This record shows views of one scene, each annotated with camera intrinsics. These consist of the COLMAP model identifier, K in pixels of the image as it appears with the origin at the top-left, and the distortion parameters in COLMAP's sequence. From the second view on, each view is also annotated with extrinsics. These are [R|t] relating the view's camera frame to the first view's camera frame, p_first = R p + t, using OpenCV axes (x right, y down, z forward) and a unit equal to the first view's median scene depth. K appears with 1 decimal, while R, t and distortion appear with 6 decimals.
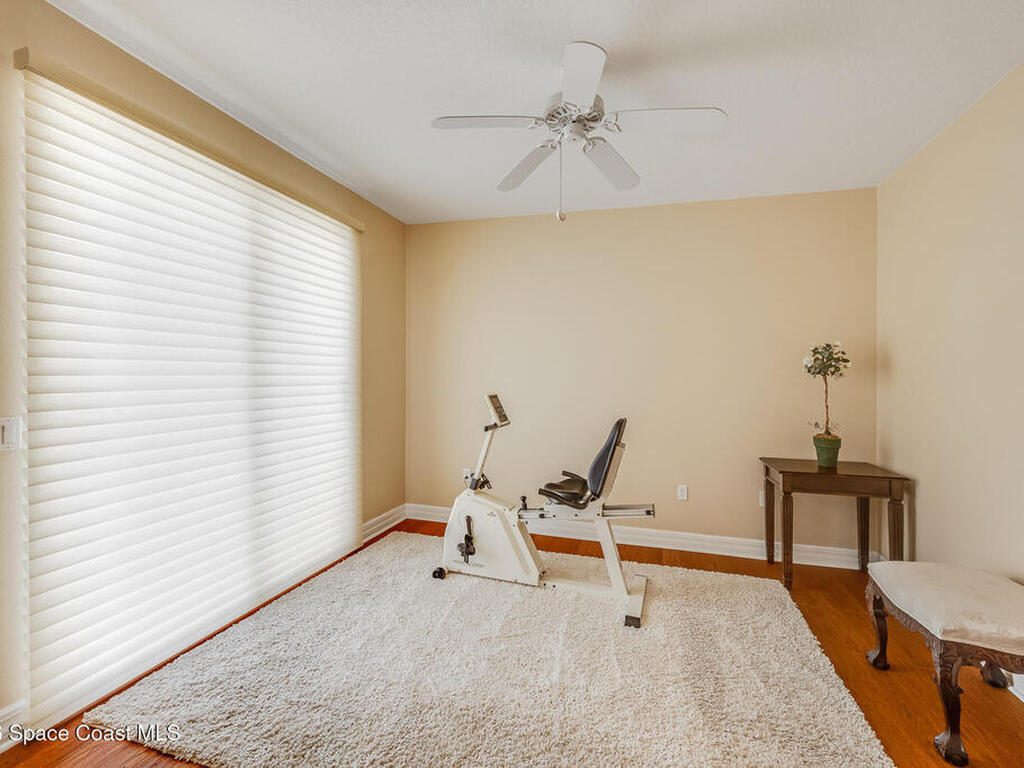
lens RADIAL K [[459.6, 0, 511.8], [0, 459.6, 372.3], [0, 0, 1]] dist [-0.000102, -0.000105]
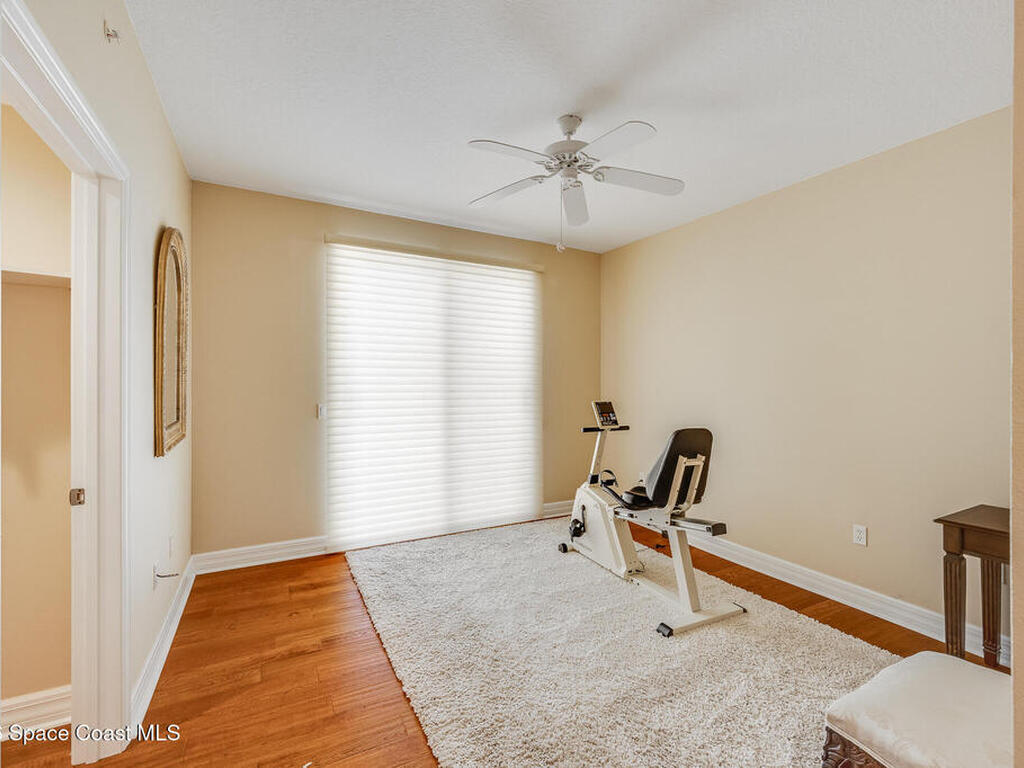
lens RADIAL K [[458.0, 0, 514.4], [0, 458.0, 382.1], [0, 0, 1]] dist [0.000425, -0.000469]
pose [[0.710070, -0.008000, -0.704085, 0.627246], [0.006079, 0.999968, -0.005232, 0.006421], [0.704105, -0.000565, 0.710096, 0.053639]]
